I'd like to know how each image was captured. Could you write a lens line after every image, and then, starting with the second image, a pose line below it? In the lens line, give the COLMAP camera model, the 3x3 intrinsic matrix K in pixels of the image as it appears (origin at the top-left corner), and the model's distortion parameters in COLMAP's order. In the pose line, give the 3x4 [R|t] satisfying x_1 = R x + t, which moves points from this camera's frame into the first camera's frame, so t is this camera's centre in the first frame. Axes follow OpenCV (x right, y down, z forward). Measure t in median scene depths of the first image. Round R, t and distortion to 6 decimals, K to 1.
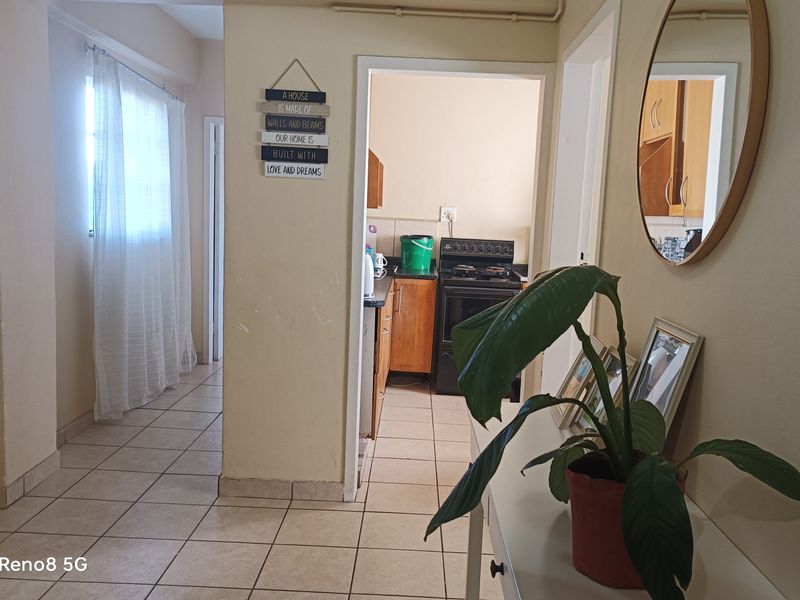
lens RADIAL K [[708.7, 0, 404.8], [0, 708.7, 300.9], [0, 0, 1]] dist [0.017166, 0.003760]
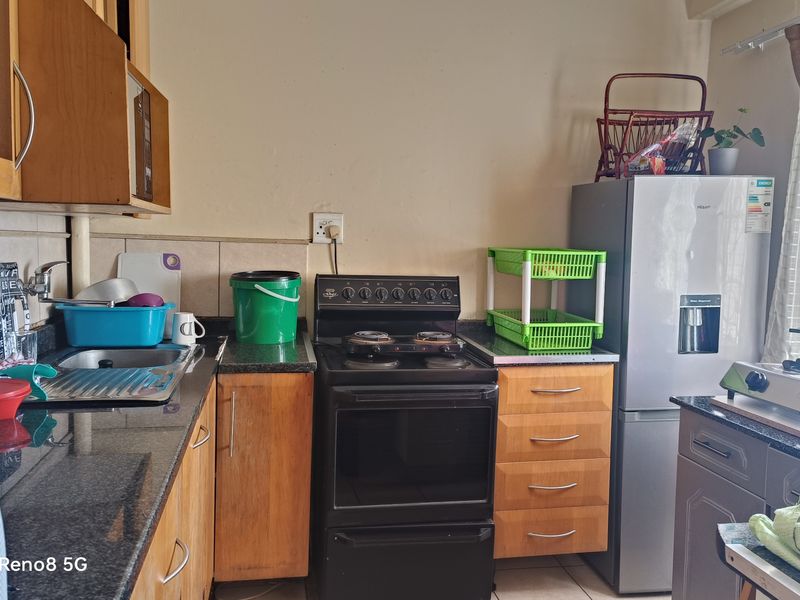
lens RADIAL K [[708.7, 0, 399.9], [0, 708.7, 291.9], [0, 0, 1]] dist [0.017166, 0.003760]
pose [[0.979352, -0.038456, 0.198470, 0.010156], [0.045643, 0.998453, -0.031760, -0.059712], [-0.196942, 0.040163, 0.979592, 0.508731]]
